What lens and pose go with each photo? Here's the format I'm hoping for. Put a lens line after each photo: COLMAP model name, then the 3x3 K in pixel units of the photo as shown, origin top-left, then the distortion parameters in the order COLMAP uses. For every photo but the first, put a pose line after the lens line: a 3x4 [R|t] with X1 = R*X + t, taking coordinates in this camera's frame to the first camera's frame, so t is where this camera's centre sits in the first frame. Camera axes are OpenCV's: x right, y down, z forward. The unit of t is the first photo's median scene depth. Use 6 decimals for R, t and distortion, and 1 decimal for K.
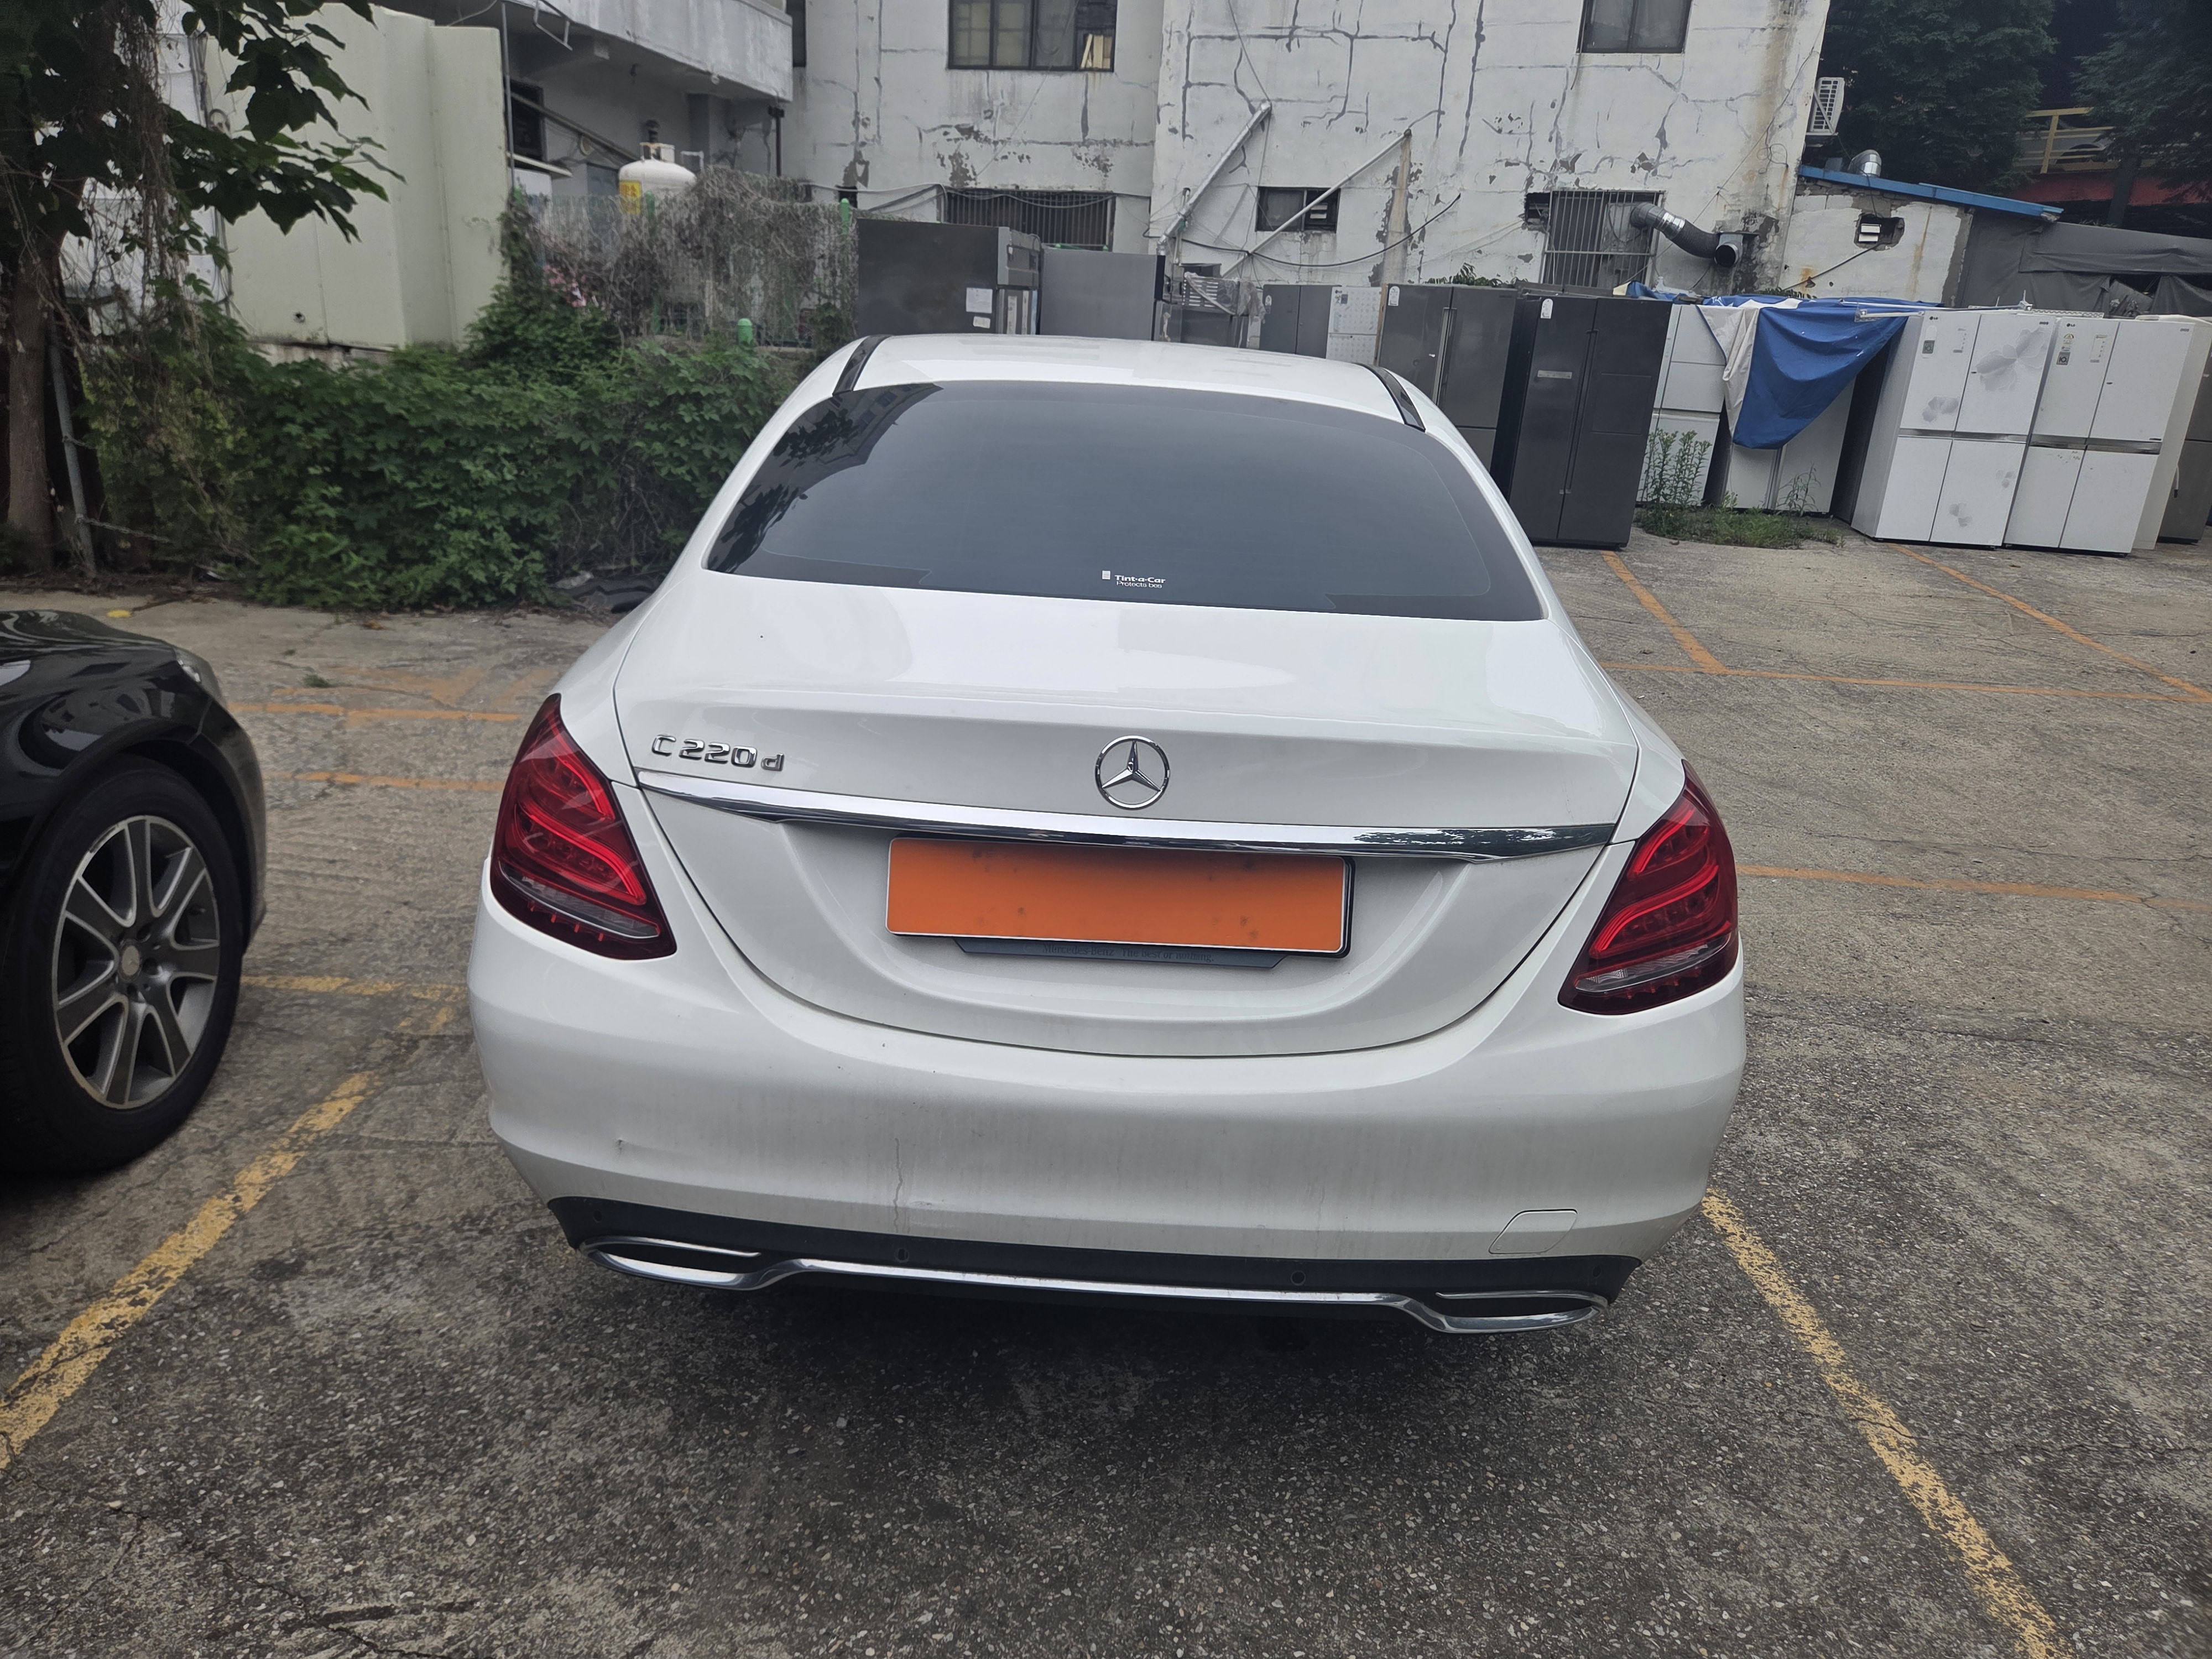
lens RADIAL K [[1500.3, 0, 1079.8], [0, 1500.3, 837.0], [0, 0, 1]] dist [0.049206, -0.045780]
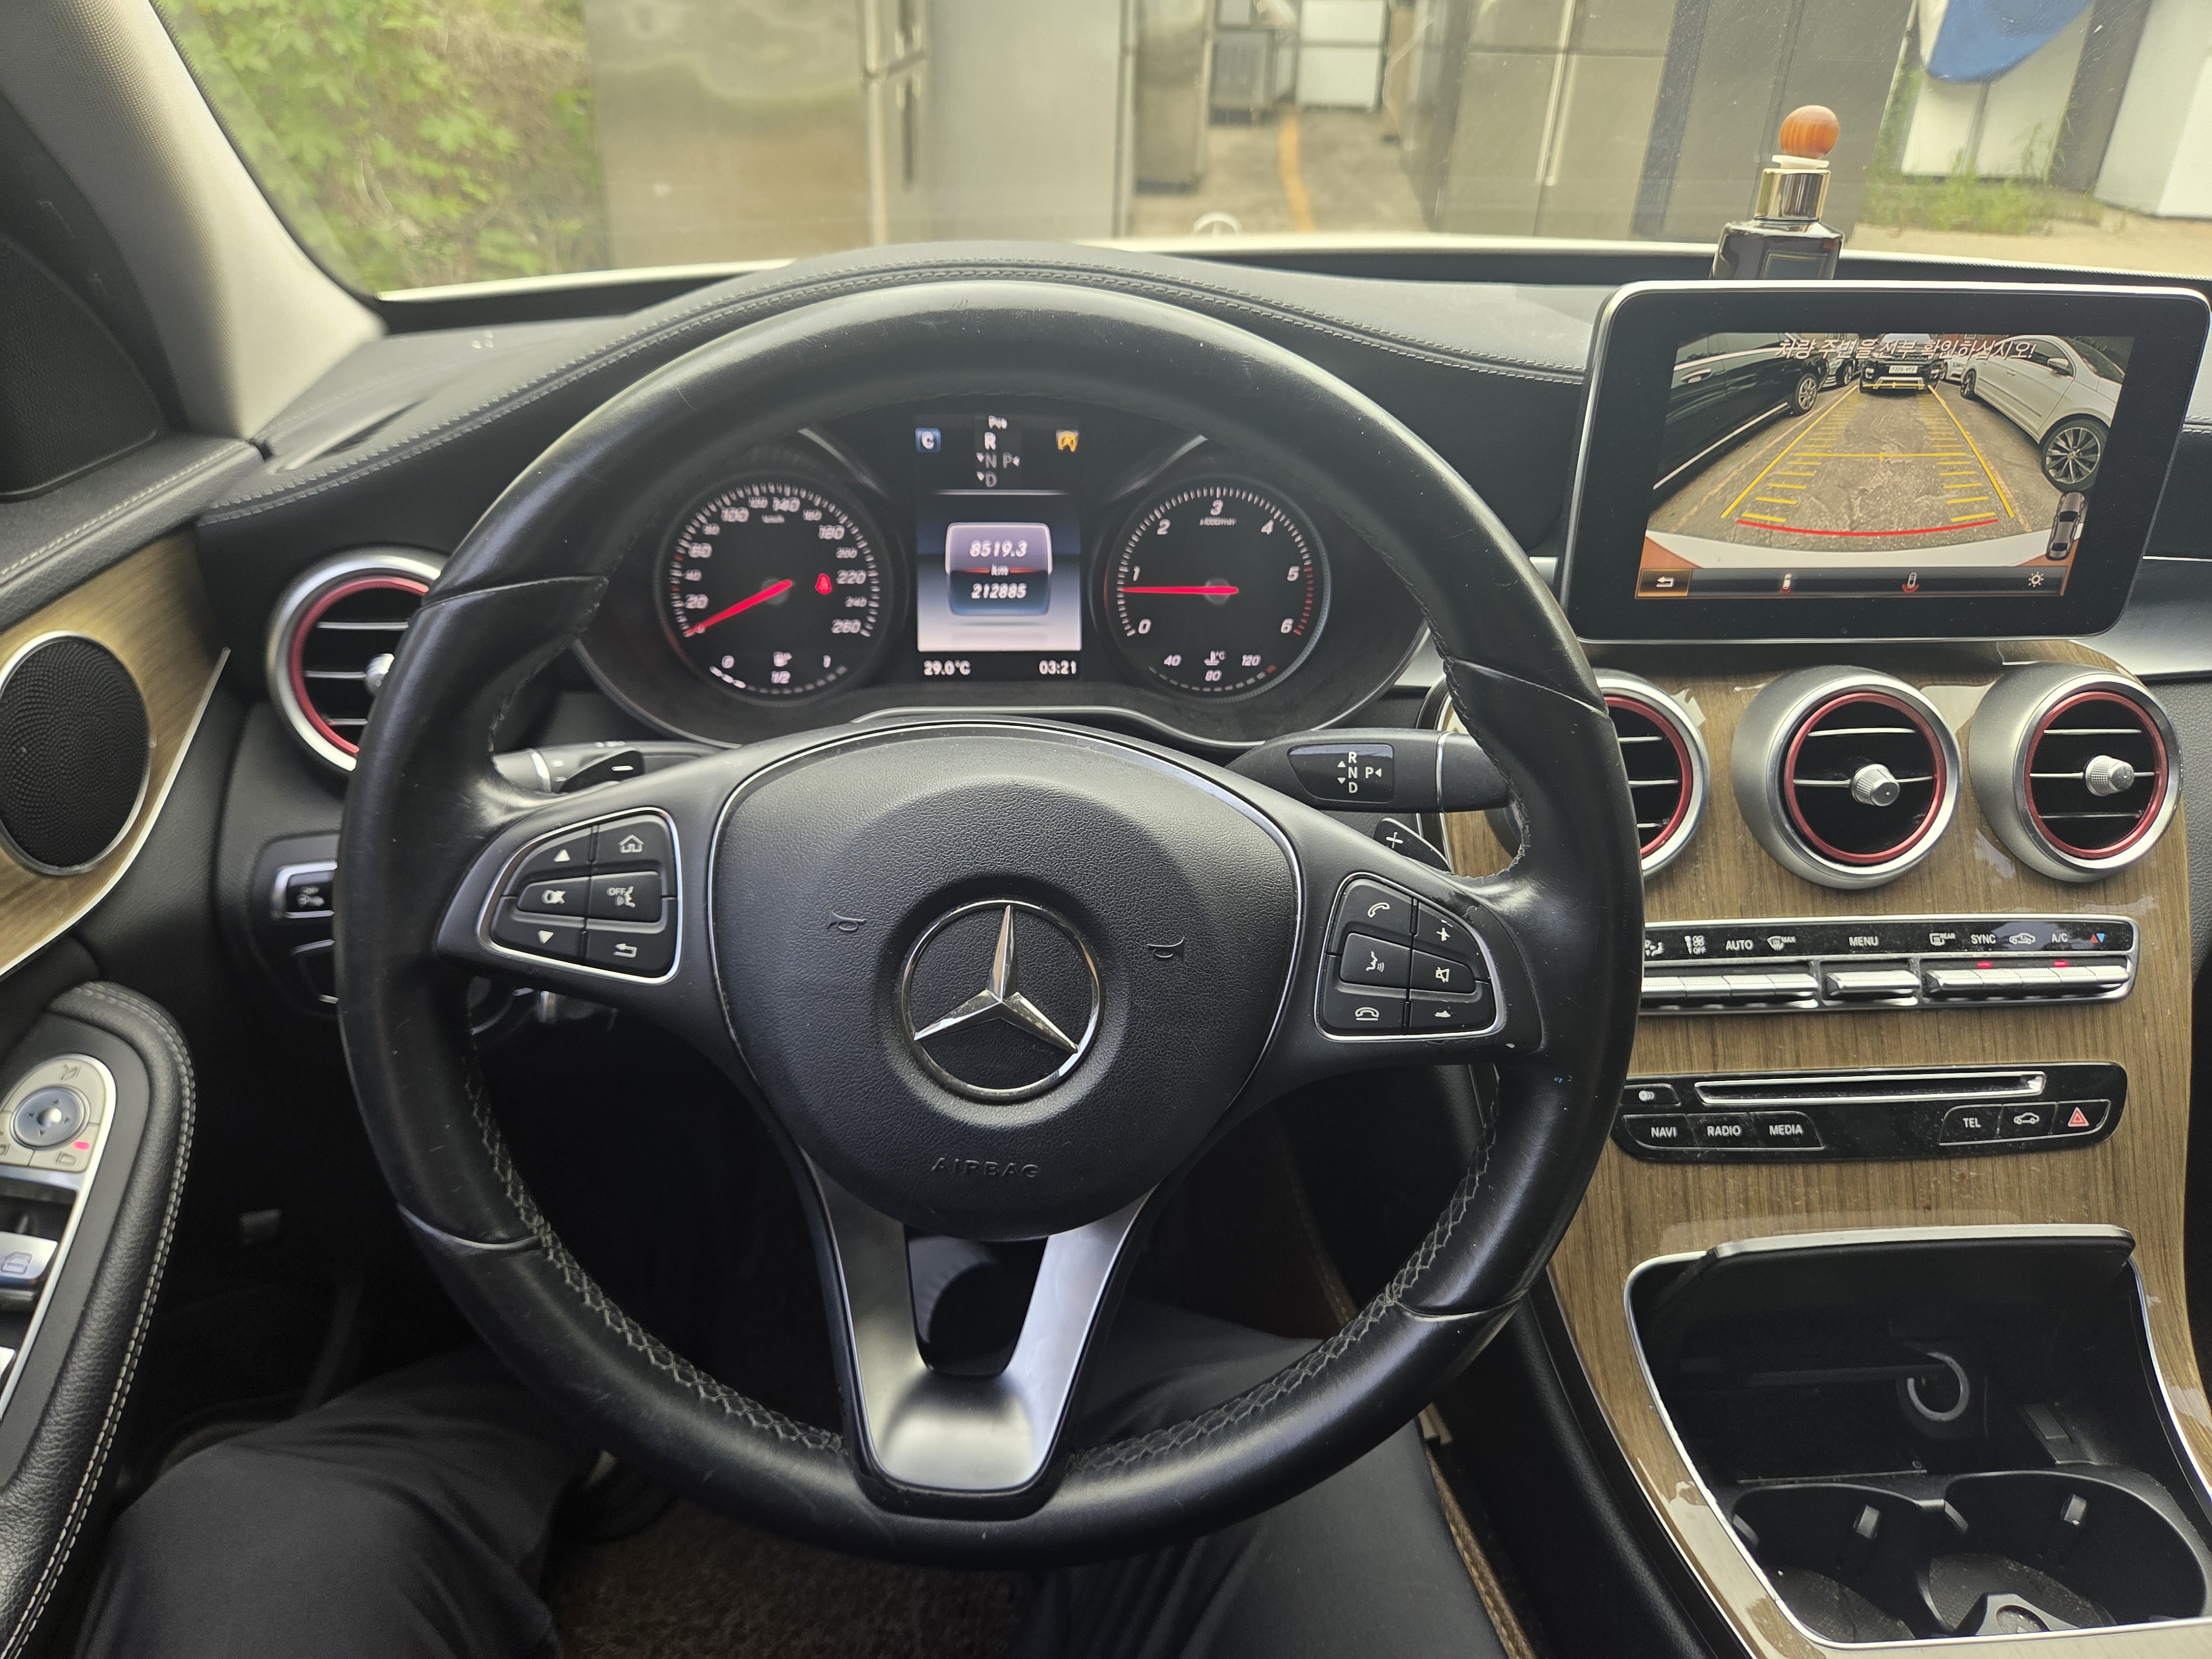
lens RADIAL K [[1500.3, 0, 1063.4], [0, 1500.3, 843.4], [0, 0, 1]] dist [0.049206, -0.045780]
pose [[0.996378, -0.065811, 0.053841, -0.023871], [0.054549, 0.980465, 0.188977, -0.076247], [-0.065226, -0.185356, 0.980504, 0.311355]]
